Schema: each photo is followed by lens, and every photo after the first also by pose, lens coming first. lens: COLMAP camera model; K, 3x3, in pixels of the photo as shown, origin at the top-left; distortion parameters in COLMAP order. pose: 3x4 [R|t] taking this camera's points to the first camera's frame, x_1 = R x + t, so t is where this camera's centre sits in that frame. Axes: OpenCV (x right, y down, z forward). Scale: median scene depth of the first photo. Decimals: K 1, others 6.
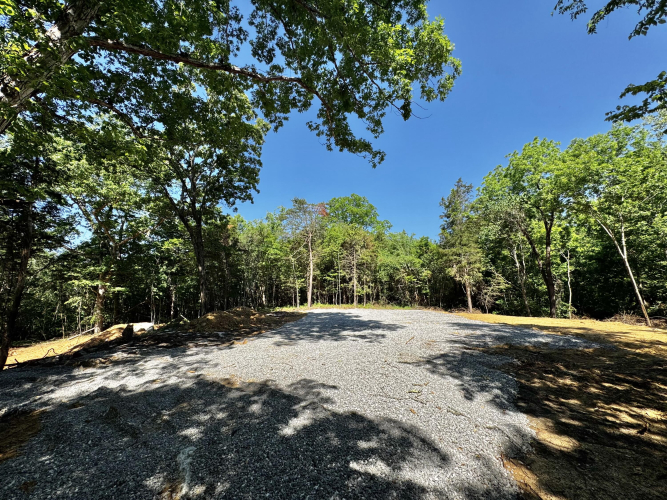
lens RADIAL K [[267.0, 0, 331.8], [0, 267.0, 249.4], [0, 0, 1]] dist [-0.008306, -0.000163]
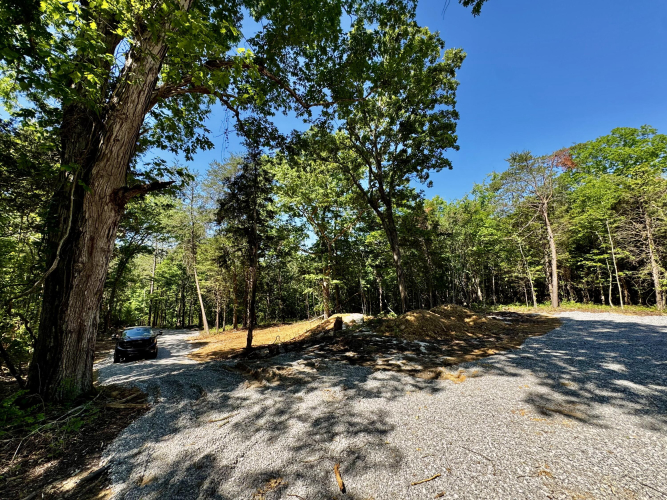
lens RADIAL K [[267.0, 0, 331.0], [0, 267.0, 249.7], [0, 0, 1]] dist [-0.008306, -0.000163]
pose [[0.737780, -0.082256, -0.670011, -0.043524], [0.103842, 0.994564, -0.007756, 0.018879], [0.667007, -0.063853, 0.742310, 0.139542]]
